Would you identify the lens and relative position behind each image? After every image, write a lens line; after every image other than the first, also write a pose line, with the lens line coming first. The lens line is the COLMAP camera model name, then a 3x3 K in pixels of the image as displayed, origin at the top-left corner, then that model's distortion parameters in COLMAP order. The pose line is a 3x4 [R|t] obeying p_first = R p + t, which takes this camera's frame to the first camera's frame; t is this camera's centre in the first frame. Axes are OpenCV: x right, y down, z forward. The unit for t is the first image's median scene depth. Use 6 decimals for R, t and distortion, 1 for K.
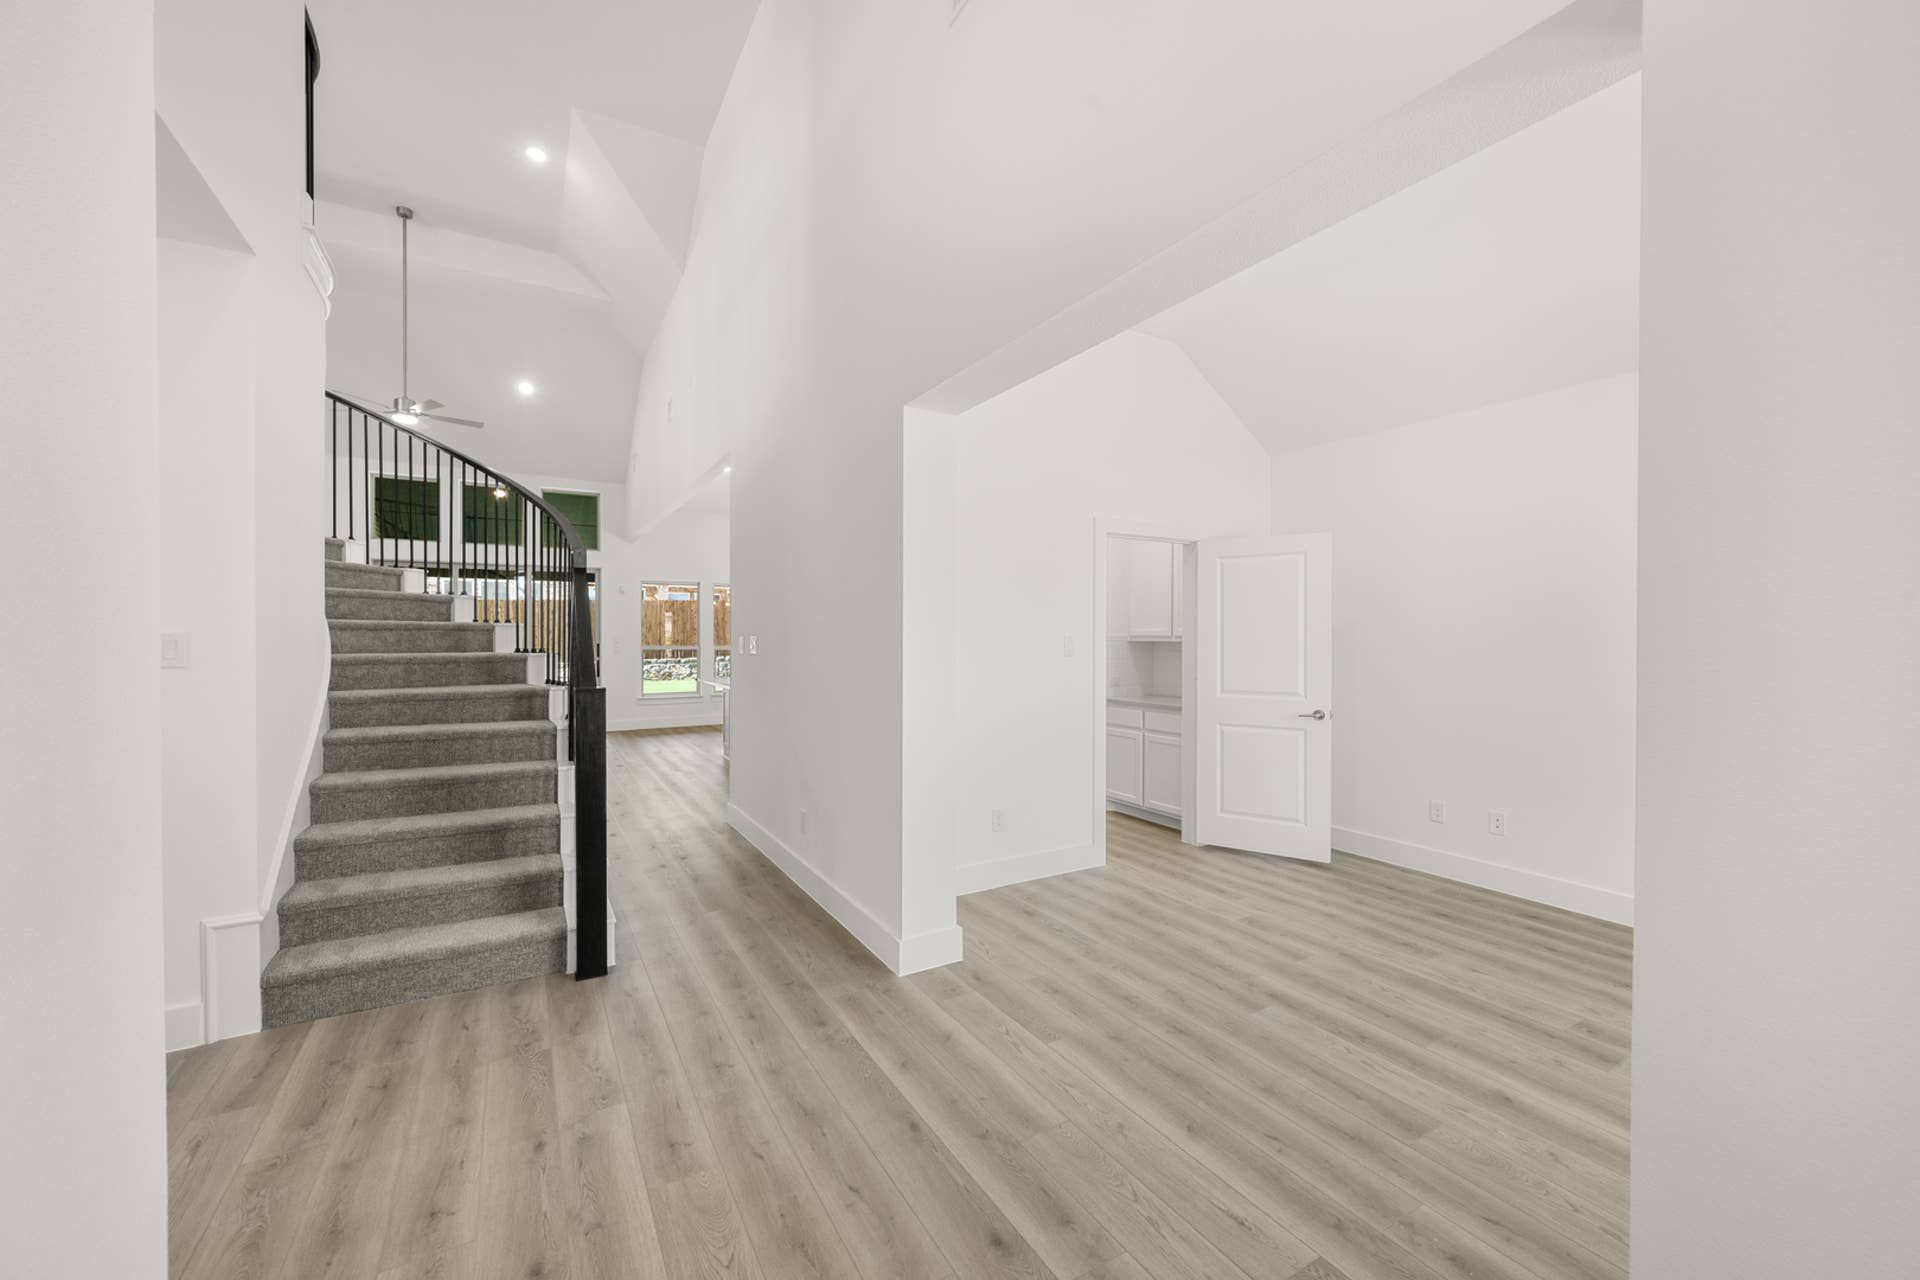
lens RADIAL K [[850.6, 0, 930.4], [0, 850.6, 639.6], [0, 0, 1]] dist [-0.000131, 0.000108]
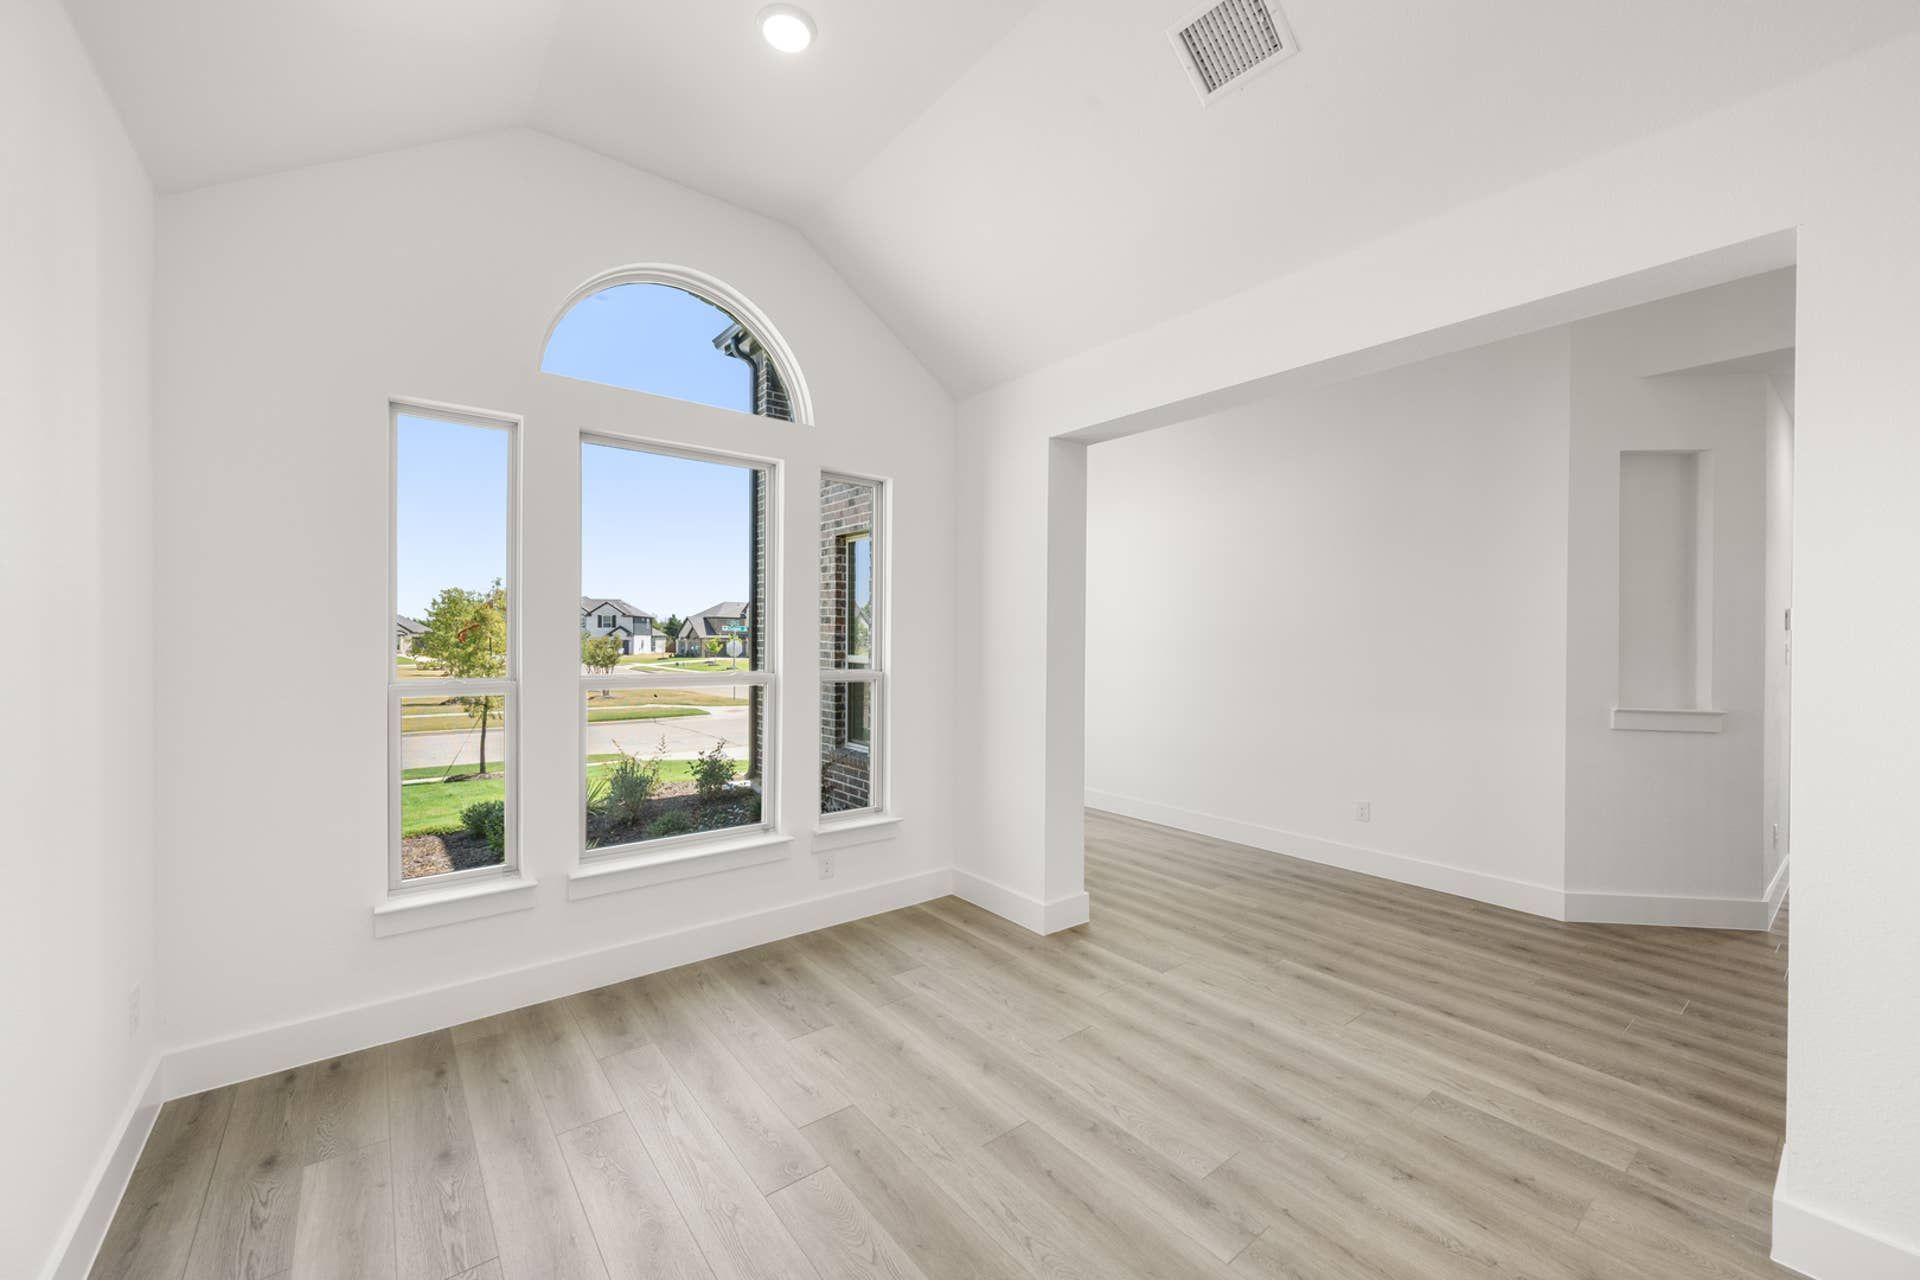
lens RADIAL K [[850.6, 0, 930.4], [0, 850.6, 639.6], [0, 0, 1]] dist [-0.000131, 0.000108]
pose [[-0.992654, -0.007470, -0.120760, 0.883092], [-0.008378, 0.999940, 0.007013, -0.011357], [0.120701, 0.007974, -0.992657, 2.062544]]
